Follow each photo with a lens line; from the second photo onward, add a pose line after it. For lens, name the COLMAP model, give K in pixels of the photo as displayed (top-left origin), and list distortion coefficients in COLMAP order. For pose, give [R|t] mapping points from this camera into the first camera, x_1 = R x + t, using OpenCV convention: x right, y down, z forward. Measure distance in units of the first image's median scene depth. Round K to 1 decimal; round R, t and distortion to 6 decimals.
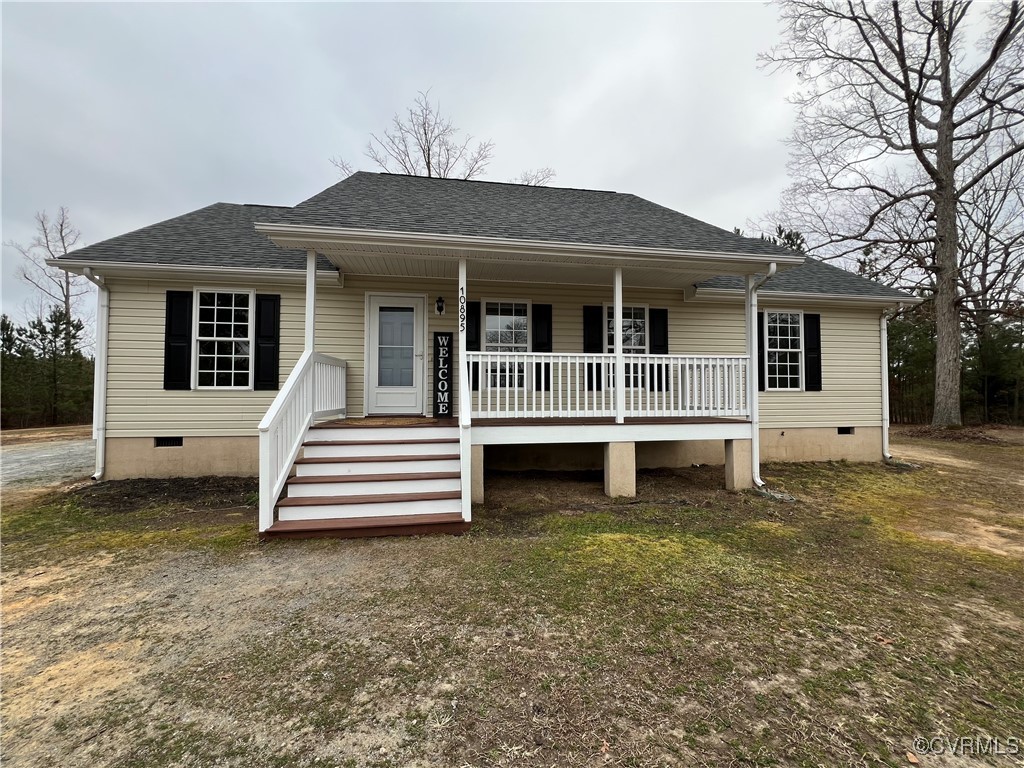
lens RADIAL K [[410.8, 0, 513.7], [0, 410.8, 381.7], [0, 0, 1]] dist [-0.001275, -0.000138]
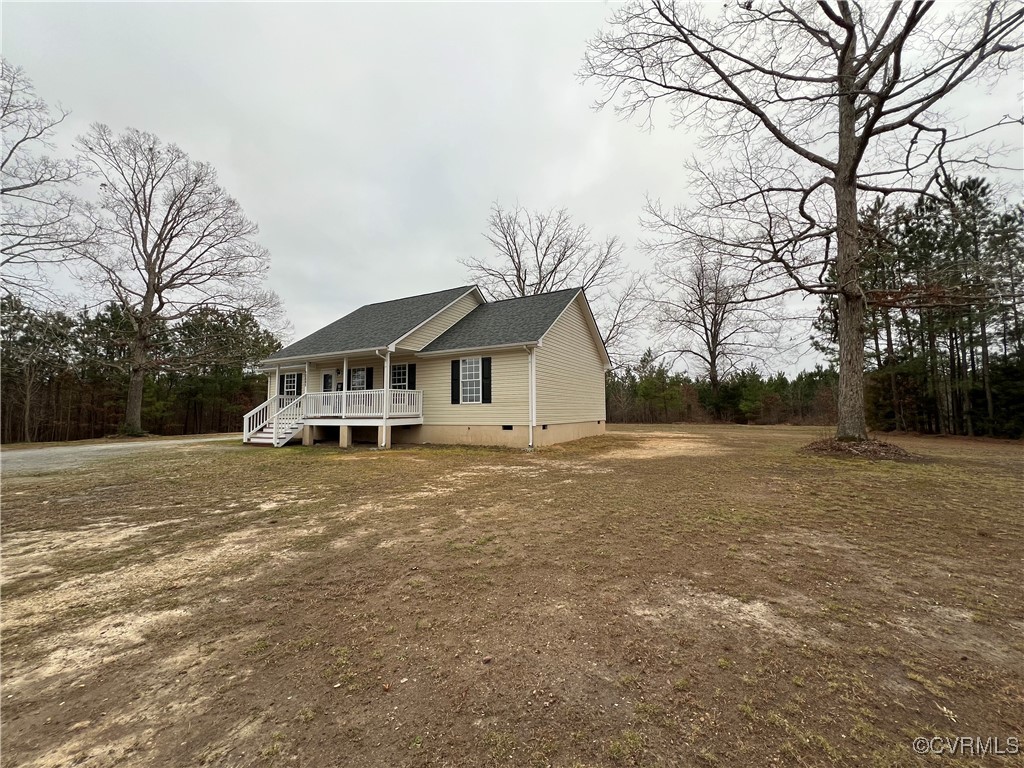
lens RADIAL K [[410.8, 0, 511.3], [0, 410.8, 379.8], [0, 0, 1]] dist [-0.001275, -0.000138]
pose [[0.788210, -0.056919, -0.612769, 2.221744], [0.027436, 0.997974, -0.057410, 0.031603], [0.614795, 0.028439, 0.788174, -0.315971]]
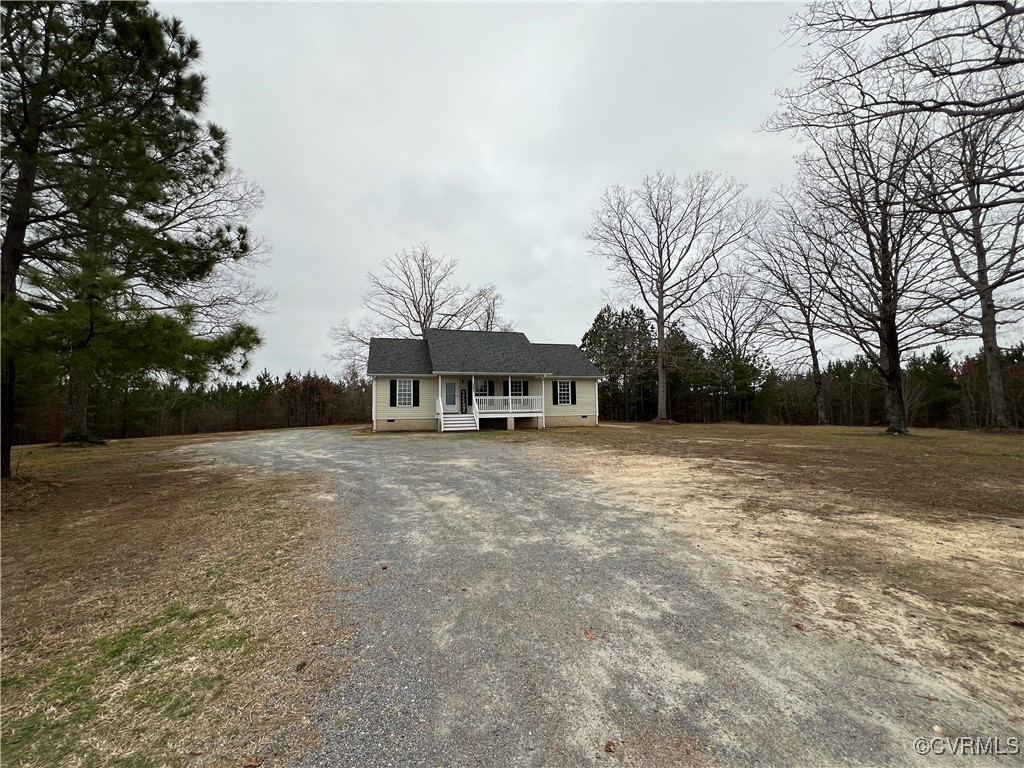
lens RADIAL K [[410.8, 0, 514.3], [0, 410.8, 383.7], [0, 0, 1]] dist [-0.001275, -0.000138]
pose [[0.990485, -0.006930, 0.137448, -0.234138], [0.012447, 0.999149, -0.039321, -0.026418], [-0.137059, 0.040657, 0.989728, -2.660993]]
